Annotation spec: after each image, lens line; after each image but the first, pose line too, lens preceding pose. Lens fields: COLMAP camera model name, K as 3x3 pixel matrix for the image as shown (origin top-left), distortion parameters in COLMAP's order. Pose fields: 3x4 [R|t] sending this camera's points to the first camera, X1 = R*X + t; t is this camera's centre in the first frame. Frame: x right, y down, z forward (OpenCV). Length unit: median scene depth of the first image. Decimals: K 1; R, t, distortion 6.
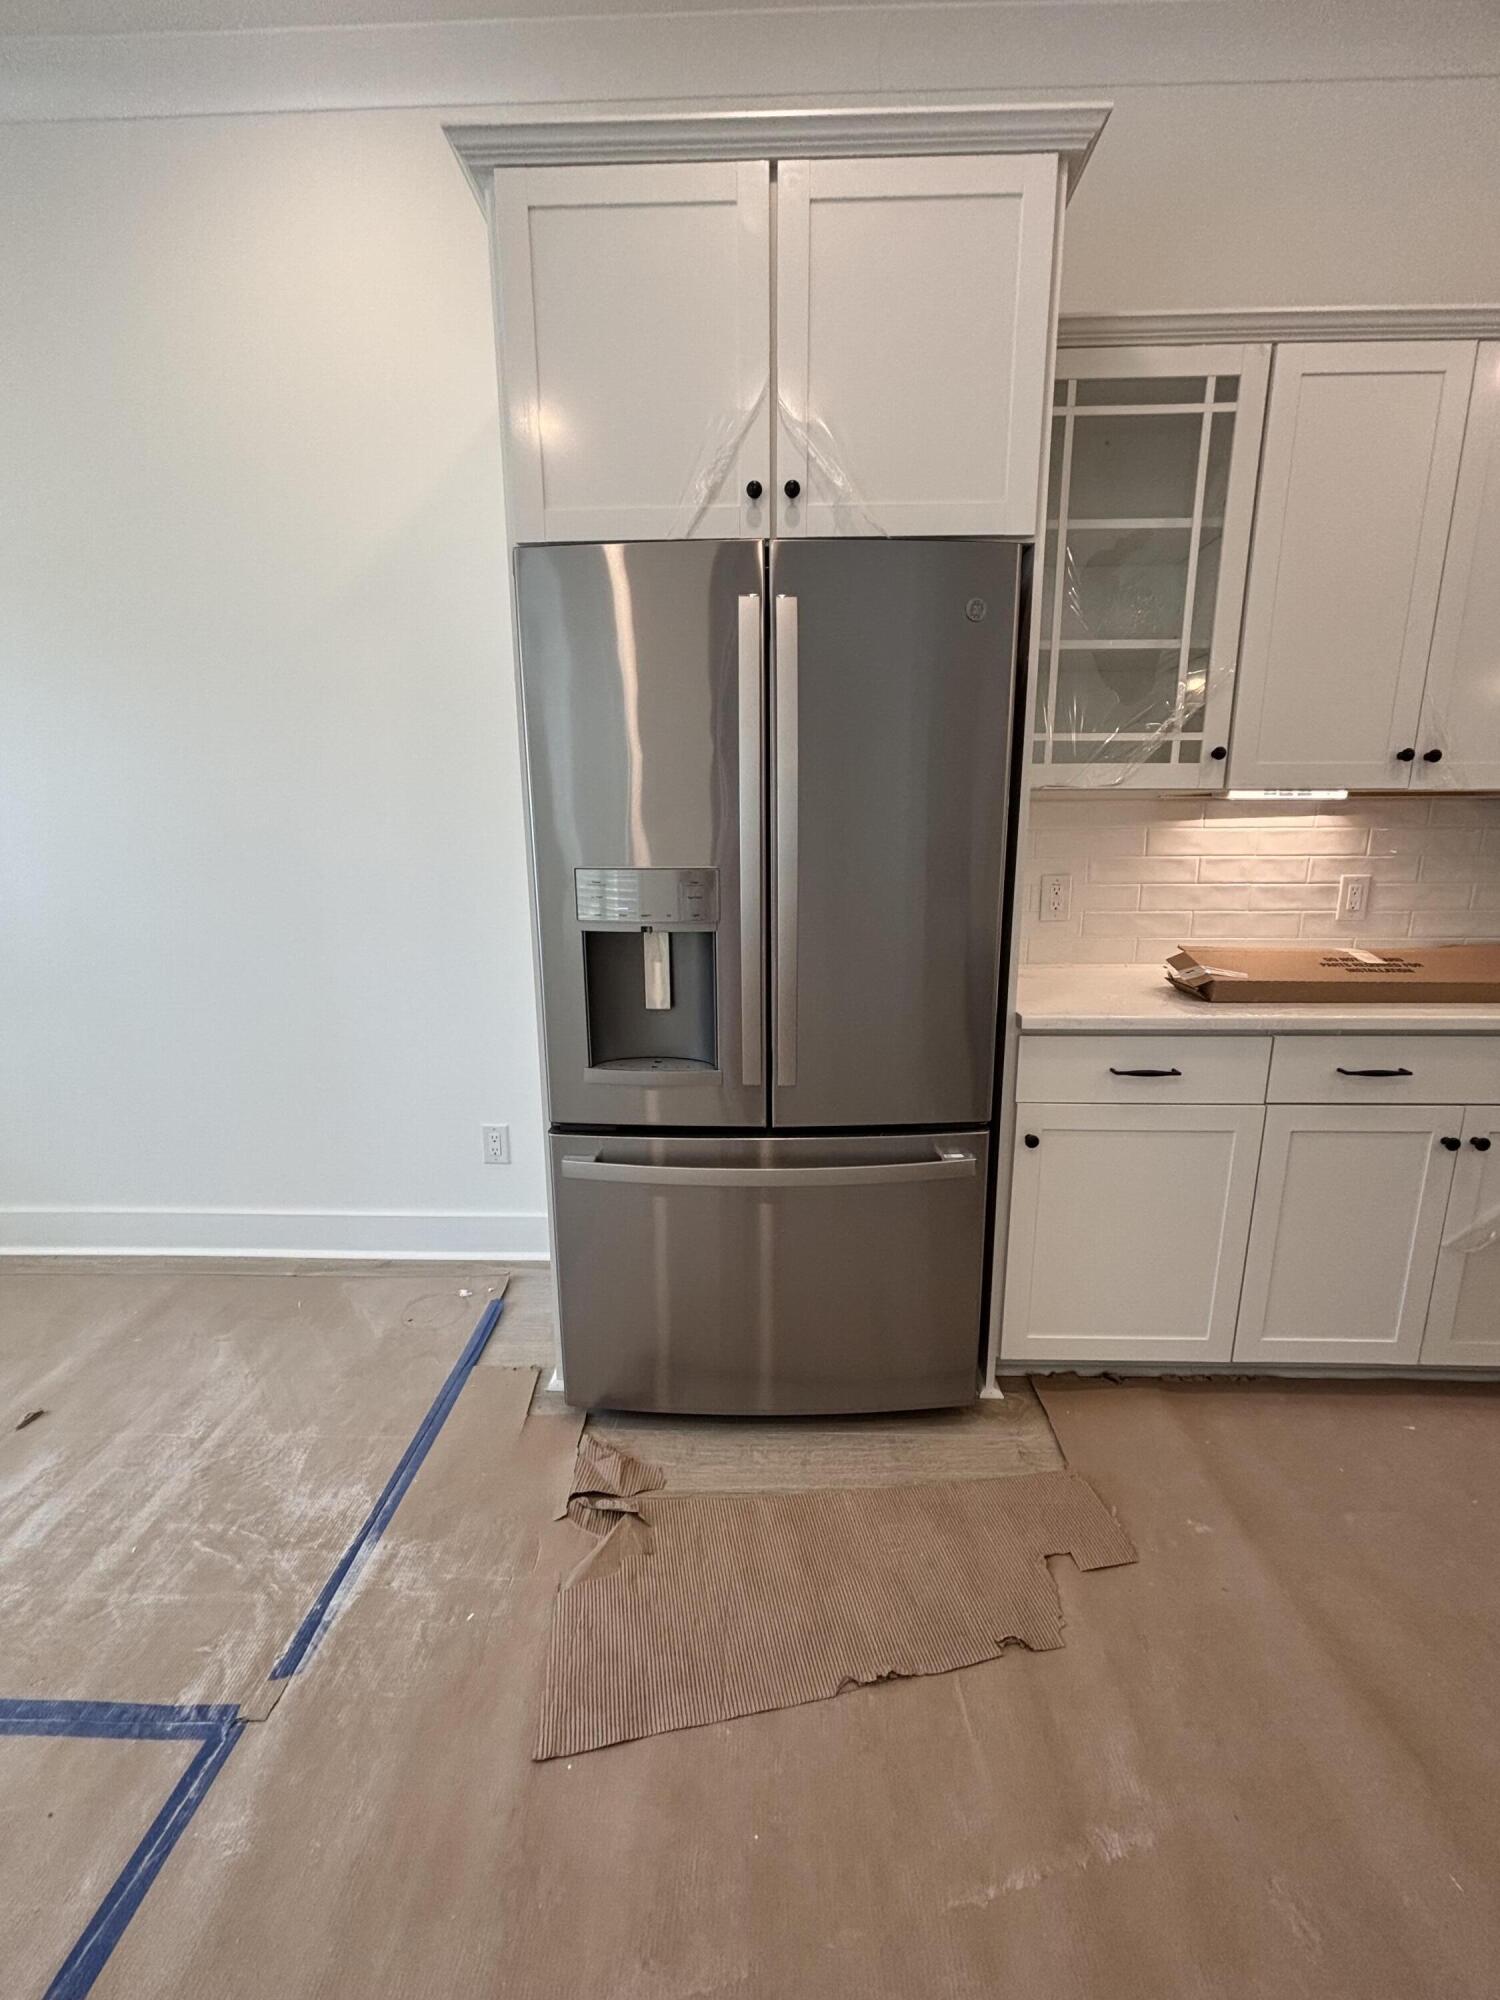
lens RADIAL K [[808.6, 0, 748.4], [0, 808.6, 1001.4], [0, 0, 1]] dist [0.001653, 0.000077]
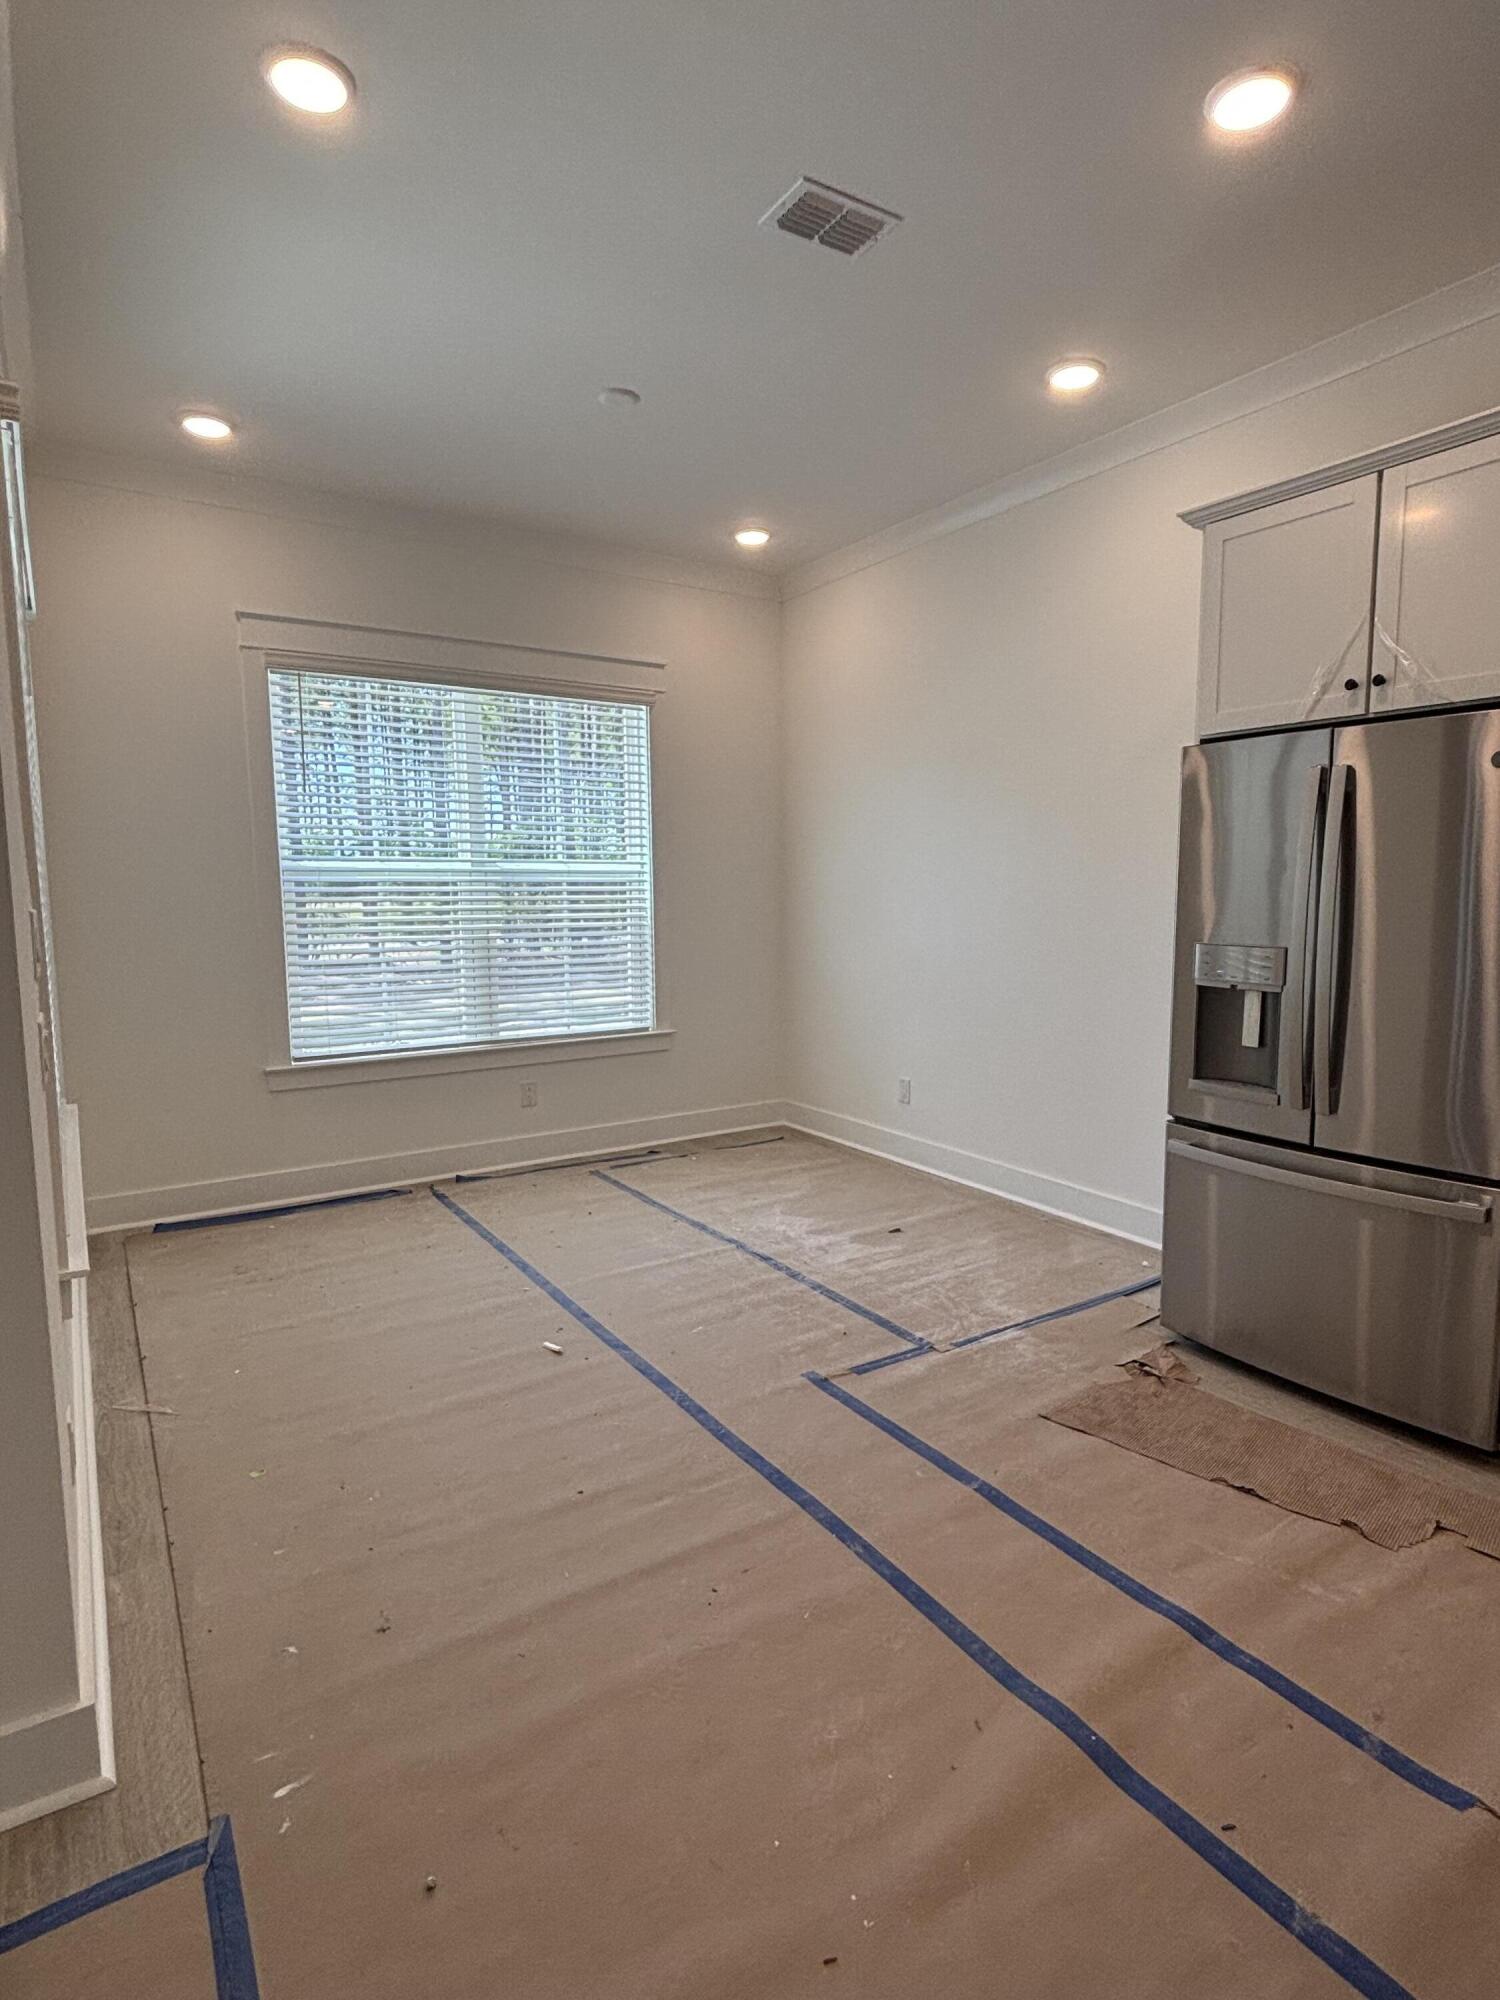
lens RADIAL K [[1055.6, 0, 750.8], [0, 1055.6, 1001.5], [0, 0, 1]] dist [-0.002154, -0.004045]
pose [[0.567525, 0.094547, -0.817910, 0.840603], [-0.167243, 0.985913, -0.002078, 0.076744], [0.806192, 0.137969, 0.575343, -0.711296]]
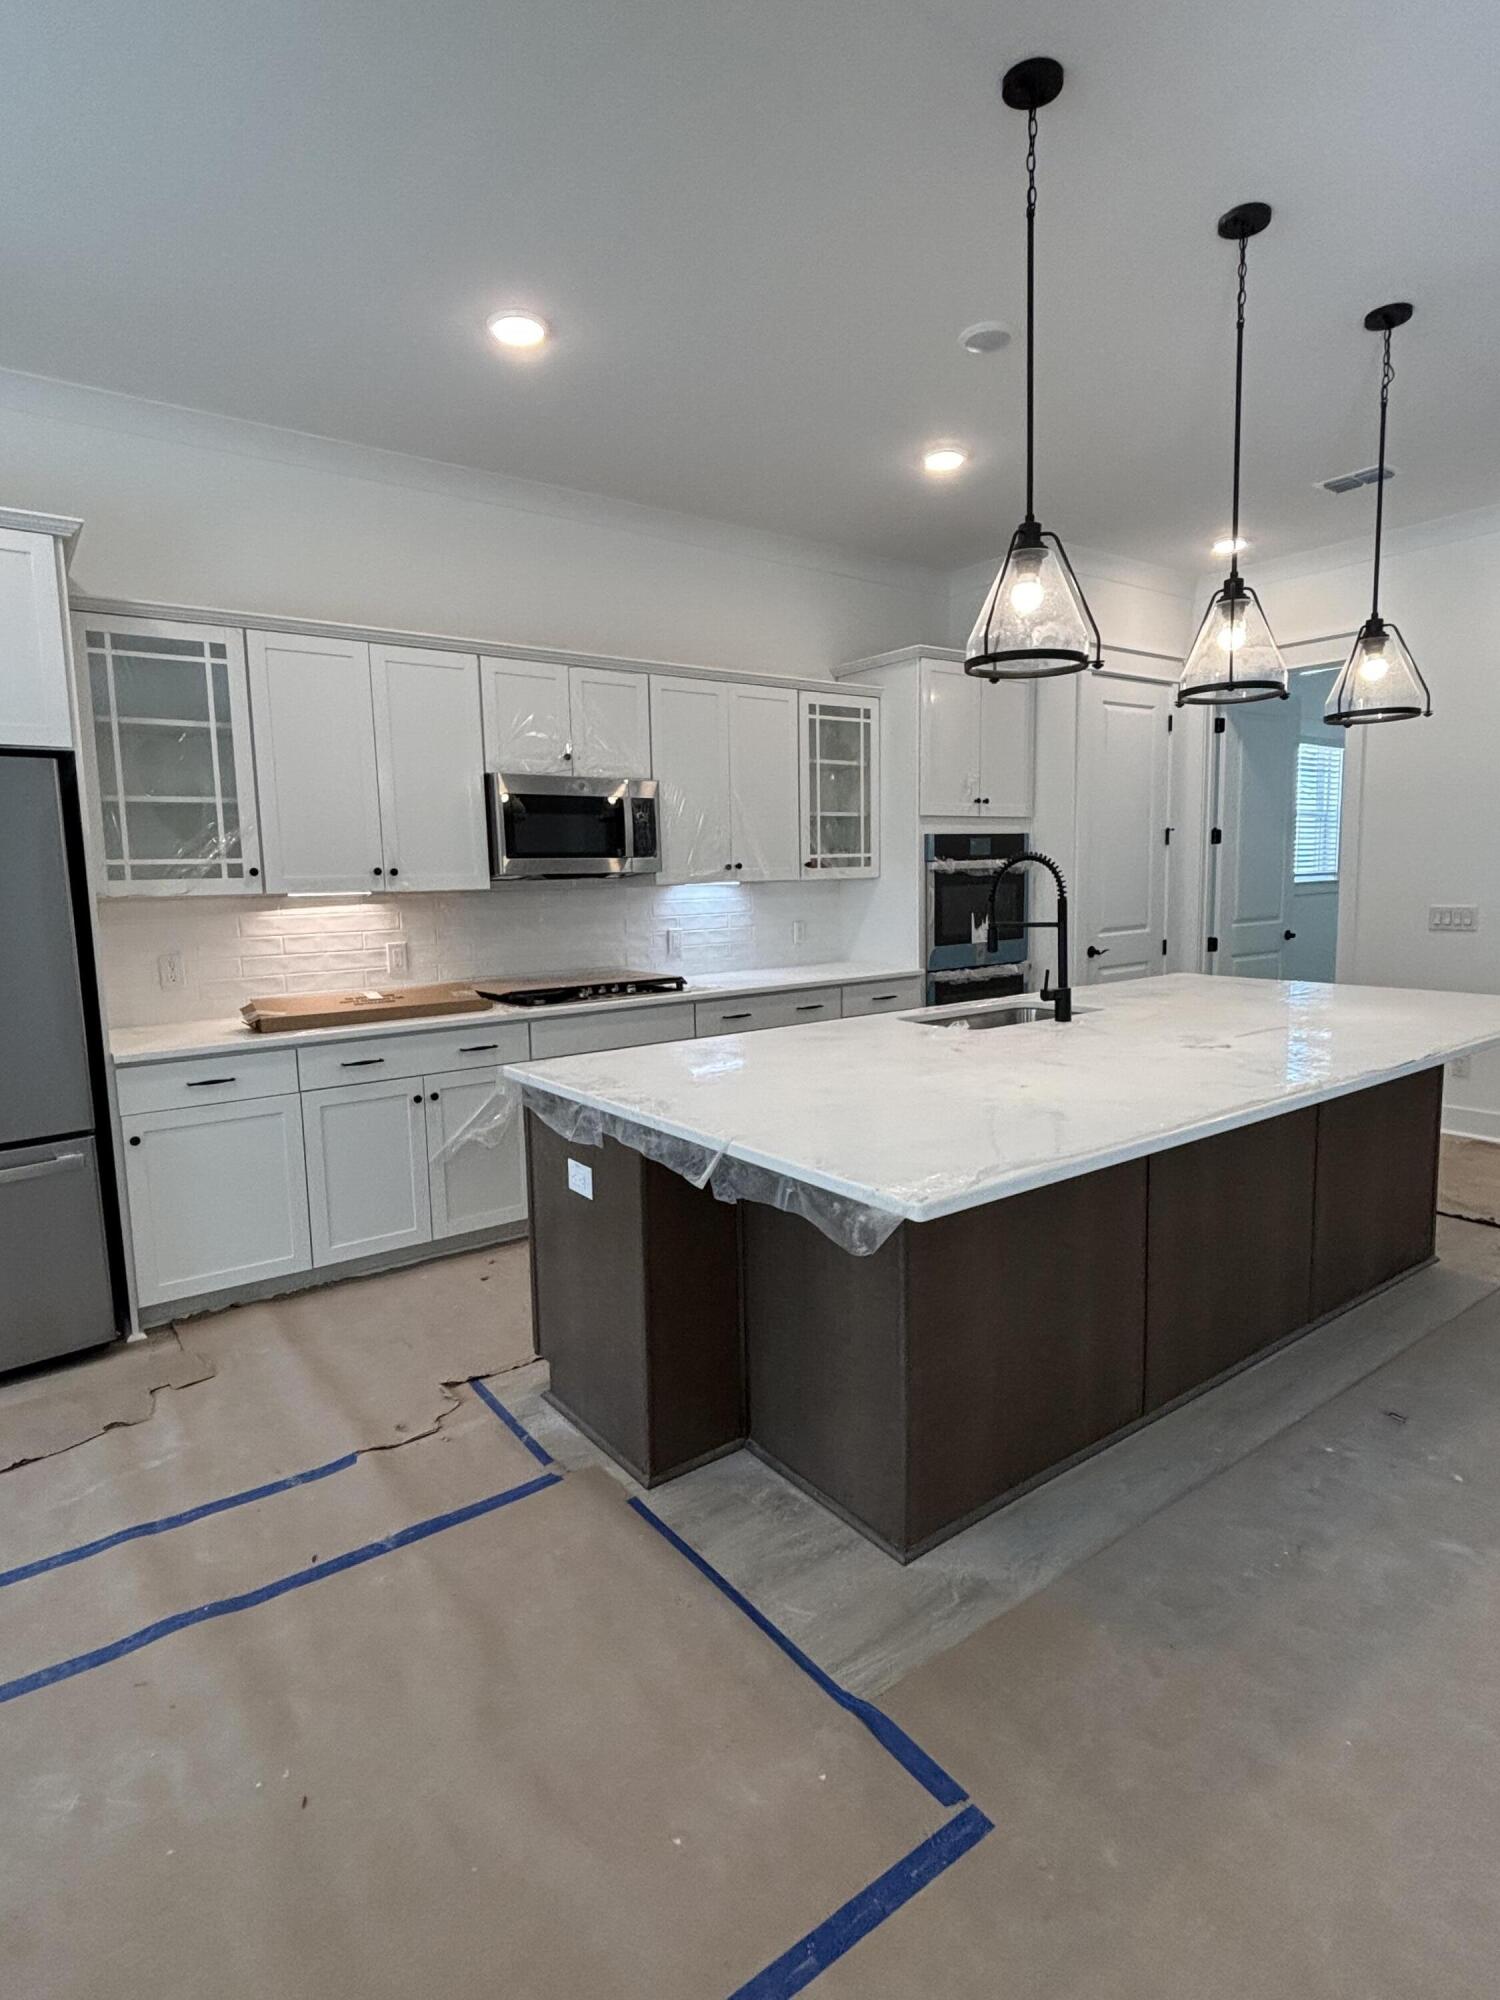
lens RADIAL K [[1055.6, 0, 757.6], [0, 1055.6, 992.3], [0, 0, 1]] dist [-0.002154, -0.004045]
pose [[0.776480, -0.085160, 0.624361, 0.062005], [0.149444, 0.987445, -0.051171, 0.175016], [-0.612165, 0.133040, 0.779458, -1.193425]]
